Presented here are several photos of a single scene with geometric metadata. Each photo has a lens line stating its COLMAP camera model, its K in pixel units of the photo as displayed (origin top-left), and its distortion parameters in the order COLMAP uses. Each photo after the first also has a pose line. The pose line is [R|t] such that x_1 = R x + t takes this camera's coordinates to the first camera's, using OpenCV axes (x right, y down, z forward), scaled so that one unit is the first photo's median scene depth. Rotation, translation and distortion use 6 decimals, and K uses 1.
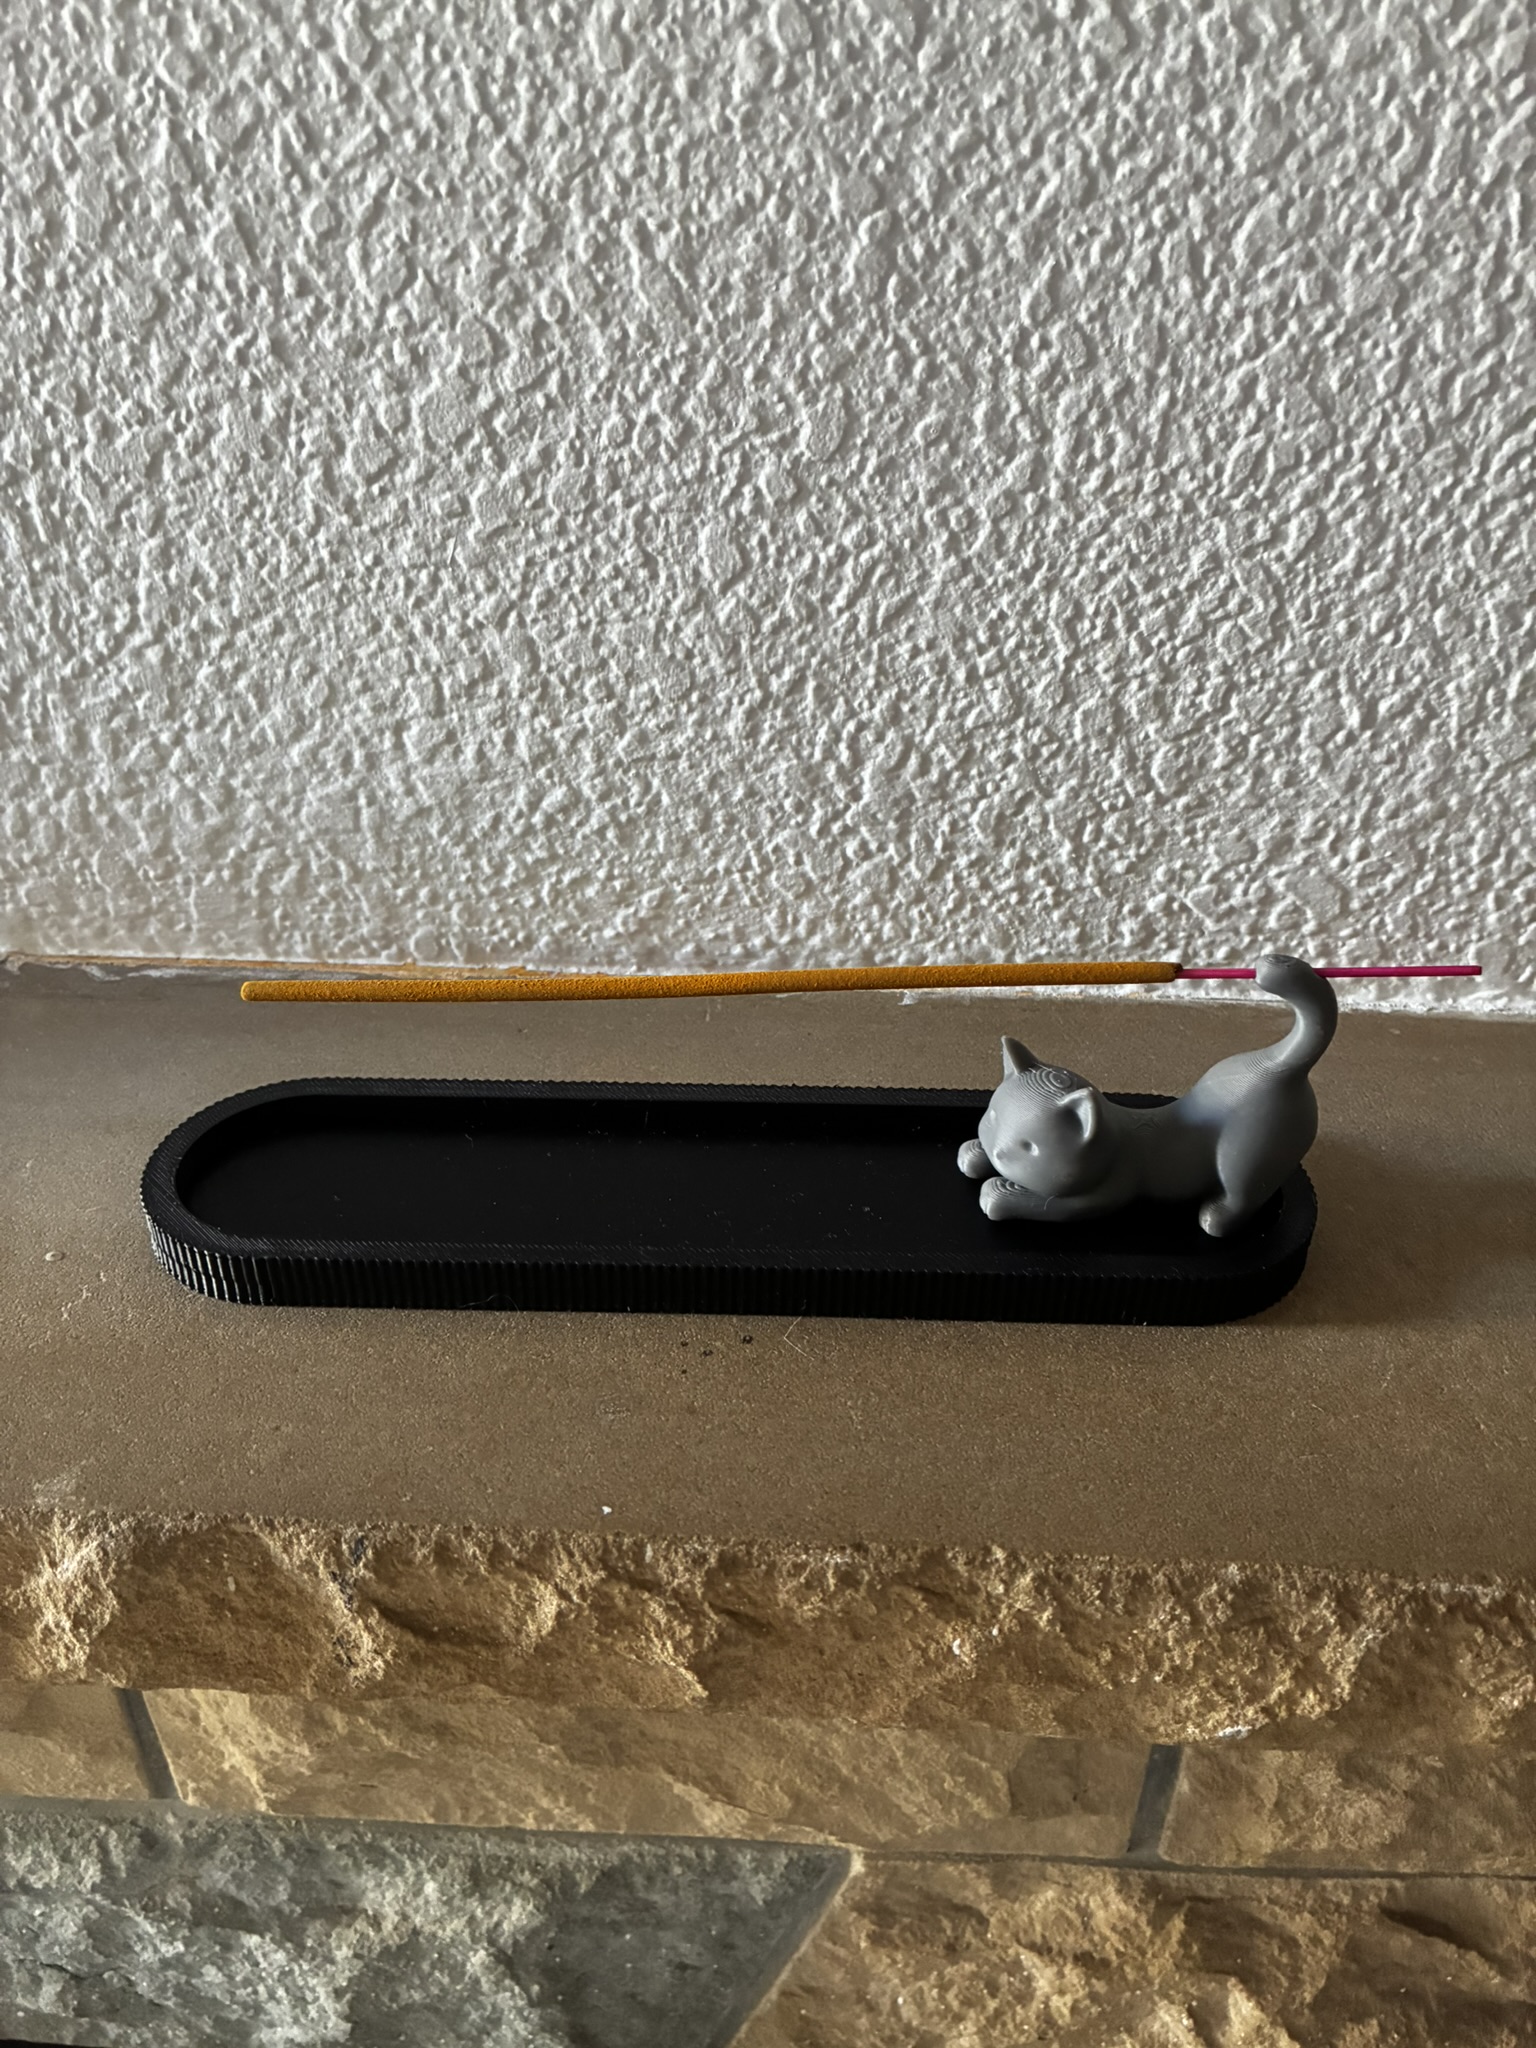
lens RADIAL K [[1601.8, 0, 766.9], [0, 1601.8, 1010.3], [0, 0, 1]] dist [0.039192, -0.057200]
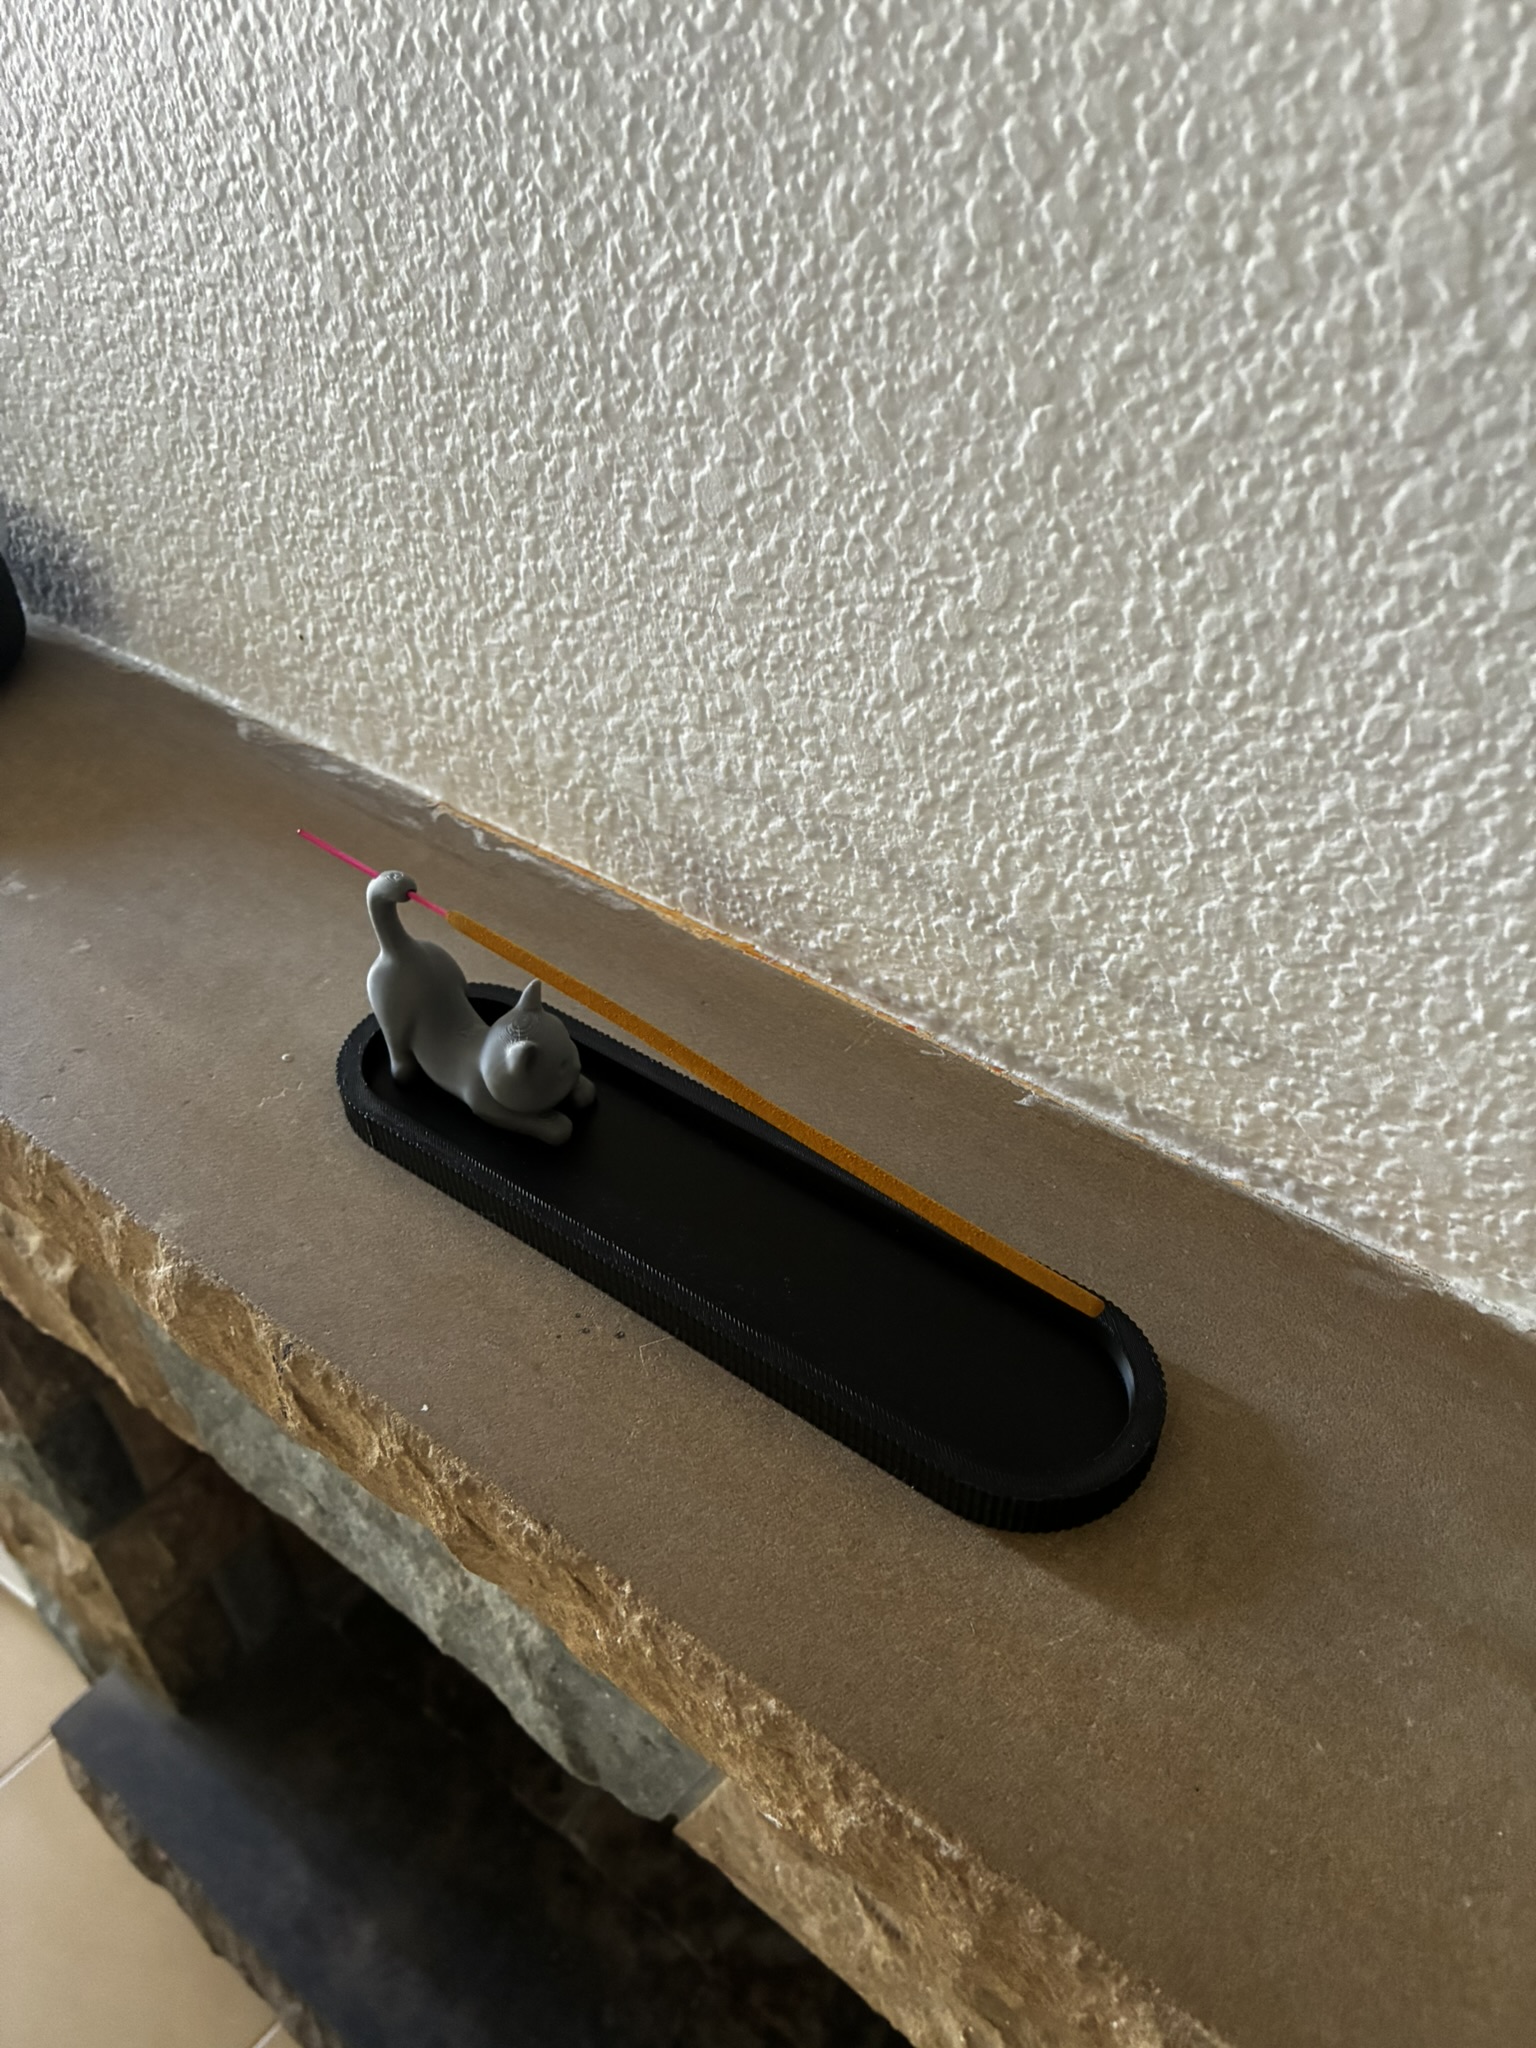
lens RADIAL K [[1601.8, 0, 771.0], [0, 1601.8, 1030.0], [0, 0, 1]] dist [0.039192, -0.057200]
pose [[0.810631, 0.361022, -0.461021, 0.496657], [-0.282275, 0.930730, 0.232513, -0.291300], [0.513028, -0.058348, 0.856386, 0.017493]]
